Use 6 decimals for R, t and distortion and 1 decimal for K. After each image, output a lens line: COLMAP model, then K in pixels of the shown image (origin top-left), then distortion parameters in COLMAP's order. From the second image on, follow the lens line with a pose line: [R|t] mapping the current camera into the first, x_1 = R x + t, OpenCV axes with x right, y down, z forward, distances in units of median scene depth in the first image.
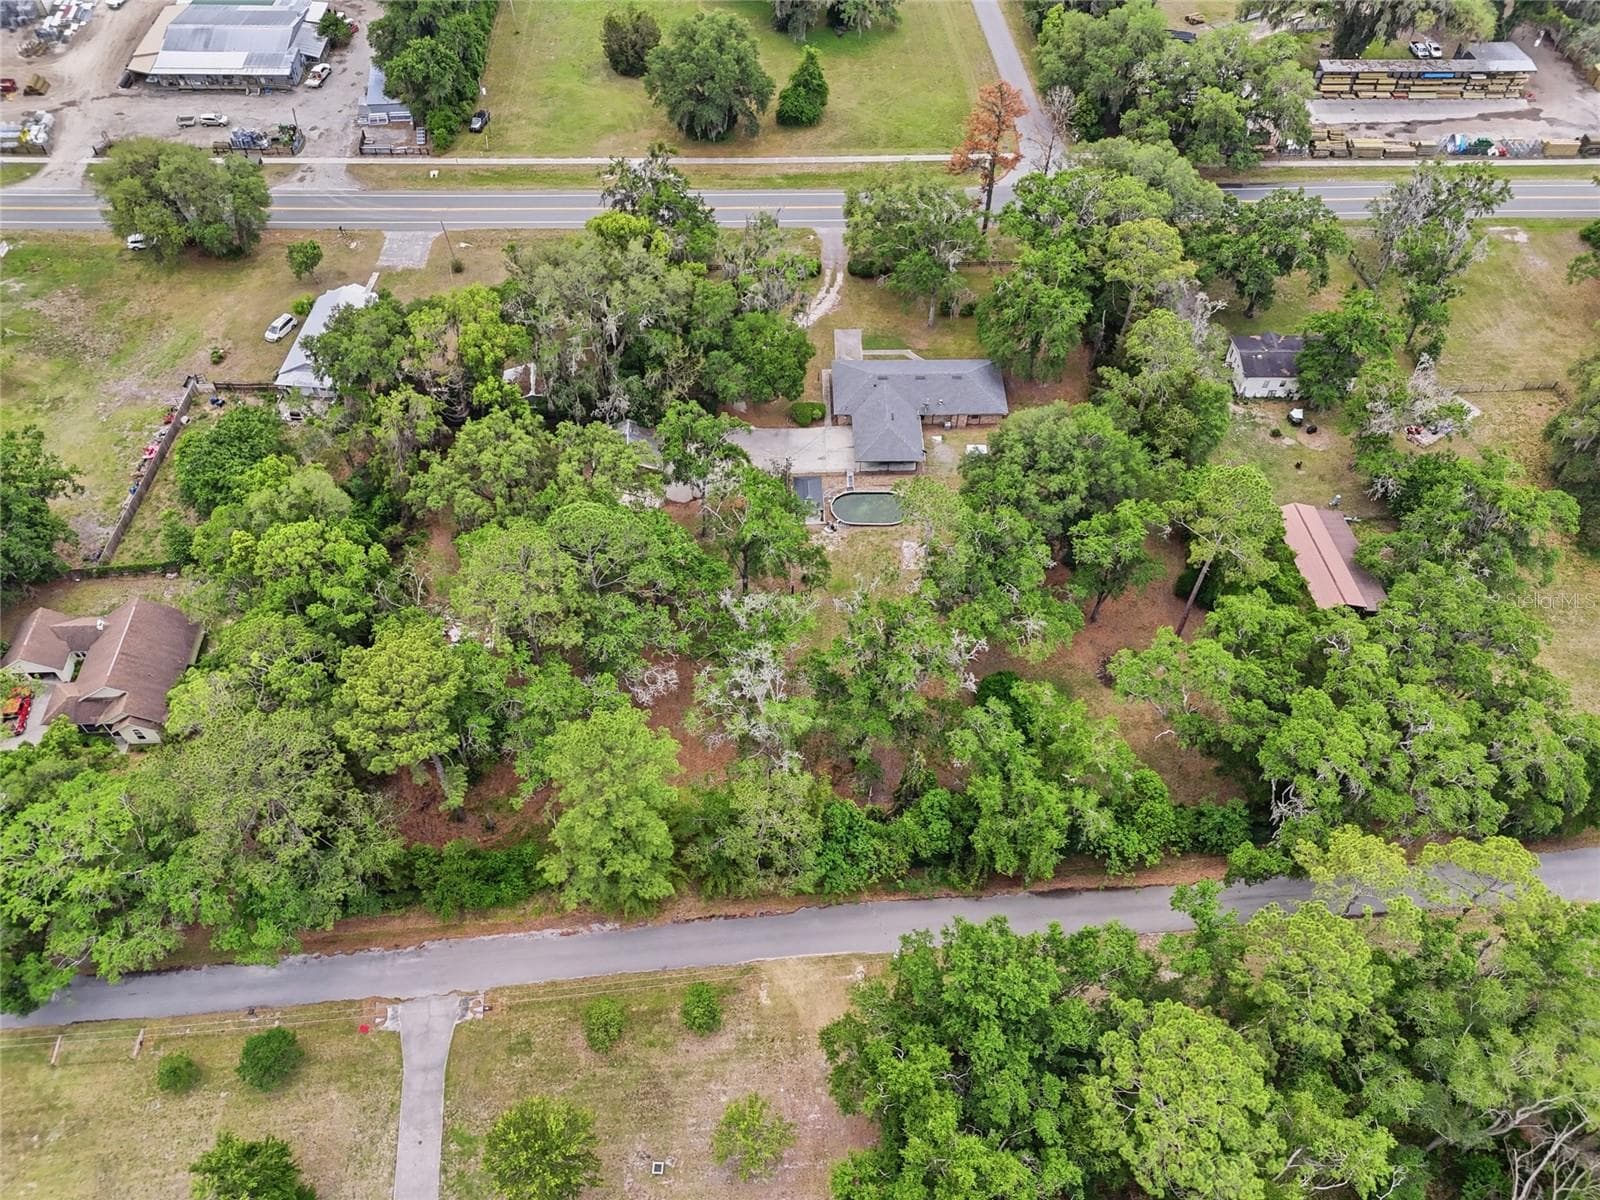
lens RADIAL K [[1136.9, 0, 799.8], [0, 1136.9, 586.3], [0, 0, 1]] dist [0.009804, -0.011737]
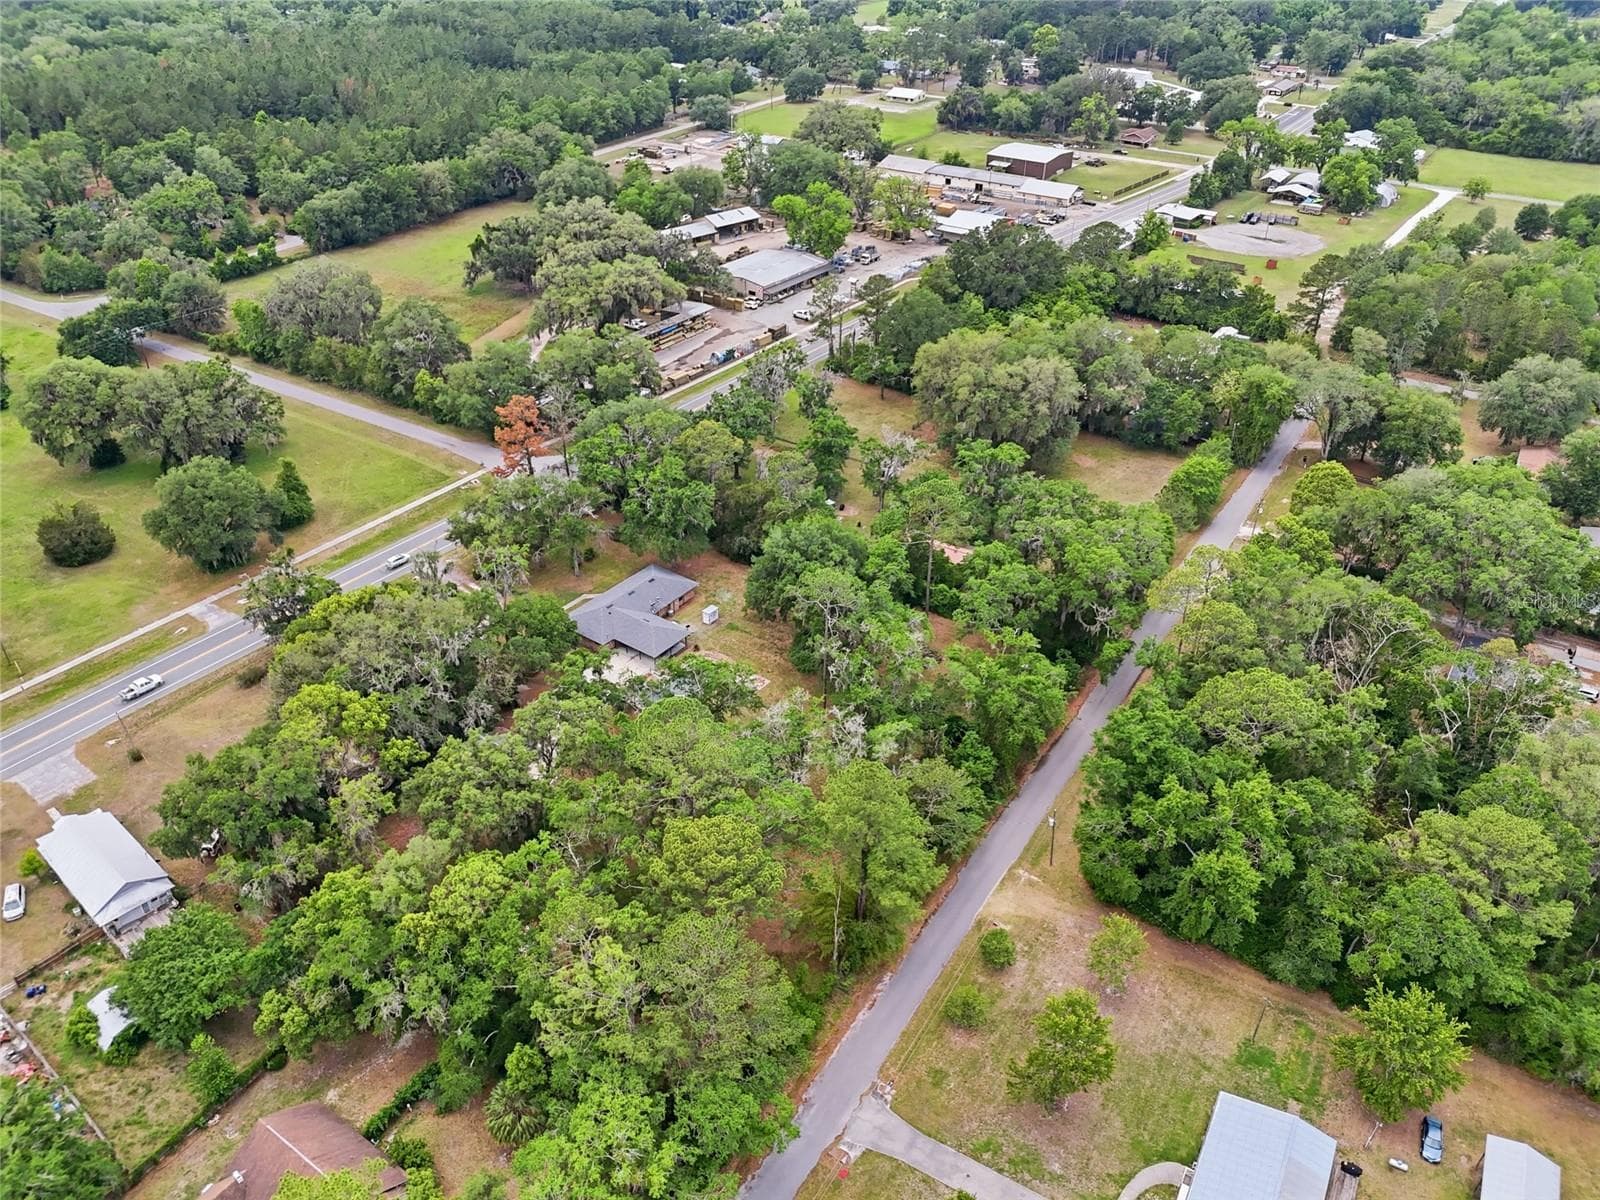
lens RADIAL K [[1136.9, 0, 809.9], [0, 1136.9, 604.4], [0, 0, 1]] dist [0.009804, -0.011737]
pose [[0.615367, -0.439725, 0.654191, -0.452446], [0.619331, 0.783117, -0.056191, 0.009028], [-0.487599, 0.439739, 0.754239, -0.004239]]
